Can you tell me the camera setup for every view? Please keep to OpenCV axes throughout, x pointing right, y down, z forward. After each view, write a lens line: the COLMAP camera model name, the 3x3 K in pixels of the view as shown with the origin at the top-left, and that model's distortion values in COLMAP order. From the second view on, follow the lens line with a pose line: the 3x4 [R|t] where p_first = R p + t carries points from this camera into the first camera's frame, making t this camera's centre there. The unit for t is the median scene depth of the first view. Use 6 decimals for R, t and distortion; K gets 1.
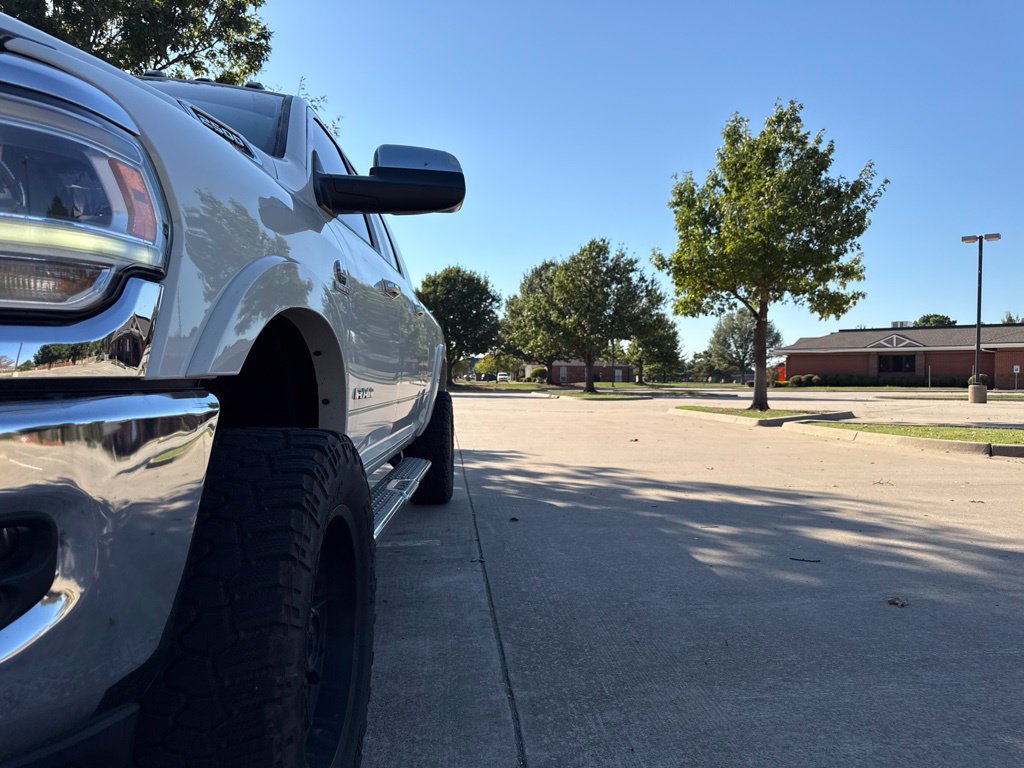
lens RADIAL K [[720.2, 0, 510.3], [0, 720.2, 378.3], [0, 0, 1]] dist [0.058541, -0.001729]
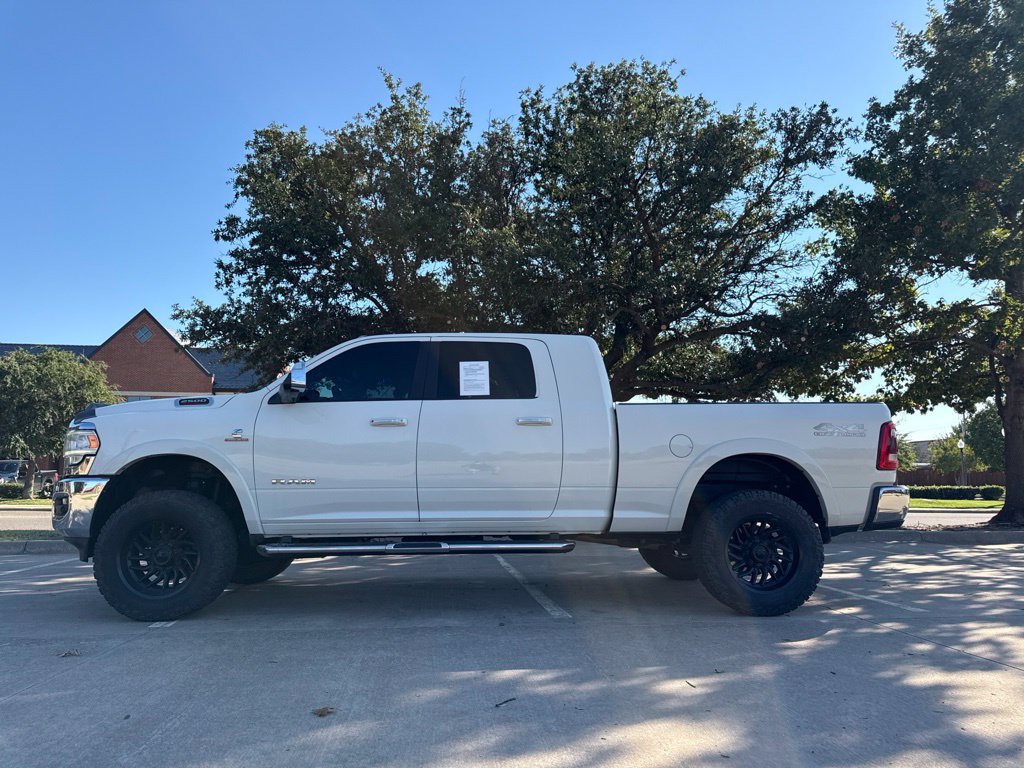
lens RADIAL K [[721.2, 0, 513.9], [0, 721.2, 392.2], [0, 0, 1]] dist [0.003619, -0.003540]
pose [[0.024536, -0.124227, -0.991950, 1.272433], [0.000787, 0.992251, -0.124245, 0.016262], [0.999699, 0.002267, 0.024444, 1.040398]]
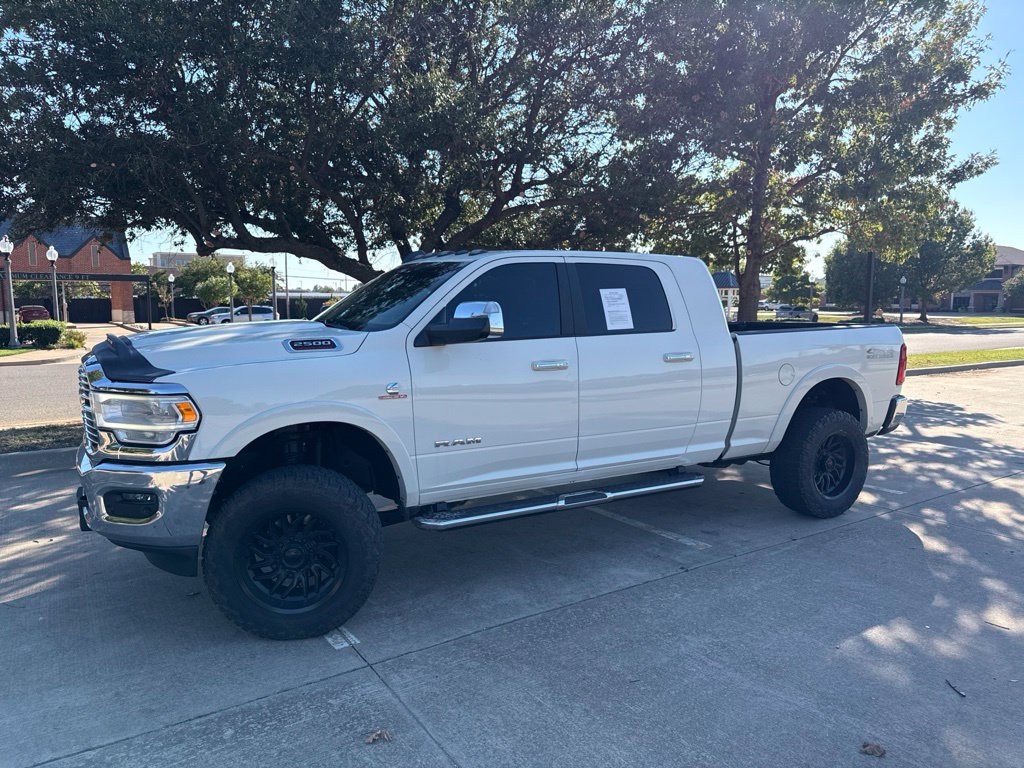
lens RADIAL K [[719.9, 0, 509.9], [0, 719.9, 394.2], [0, 0, 1]] dist [0.005643, -0.011836]
pose [[0.481238, 0.101418, -0.870703, 0.884985], [0.003953, 0.993023, 0.117850, -0.194997], [0.876581, -0.060156, 0.477480, 0.186781]]
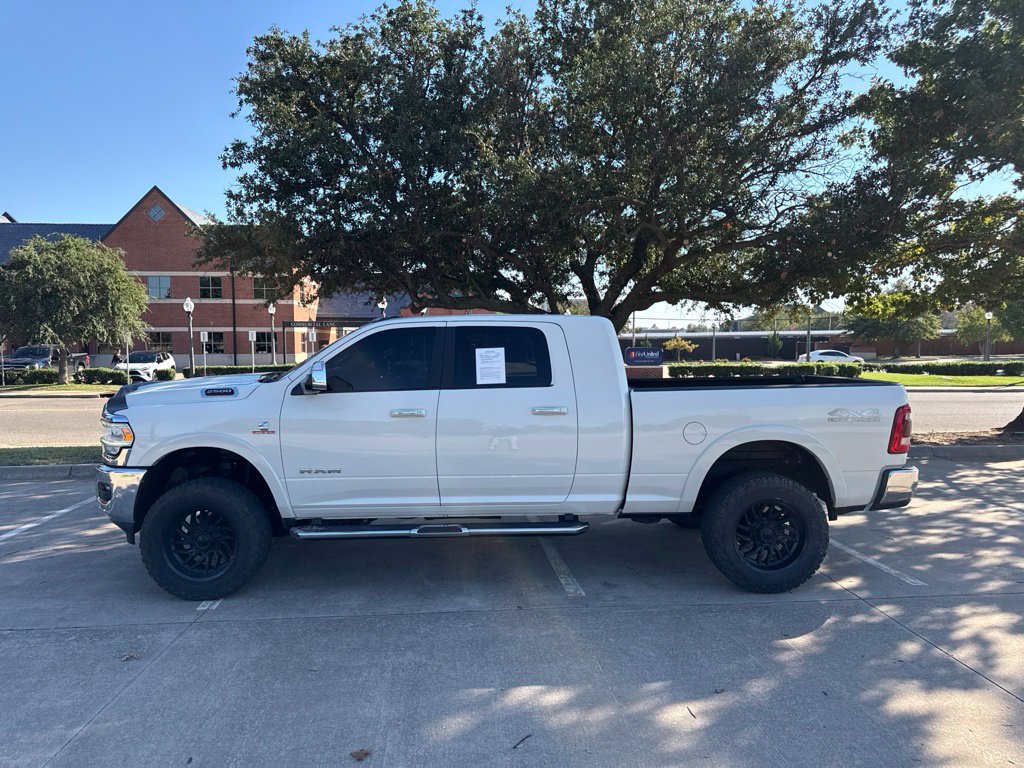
lens RADIAL K [[719.9, 0, 509.9], [0, 719.9, 394.2], [0, 0, 1]] dist [0.005643, -0.011836]
pose [[-0.006813, 0.062248, -0.998037, 1.297870], [0.006891, 0.998040, 0.062201, -0.227703], [0.999953, -0.006454, -0.007229, 1.045124]]
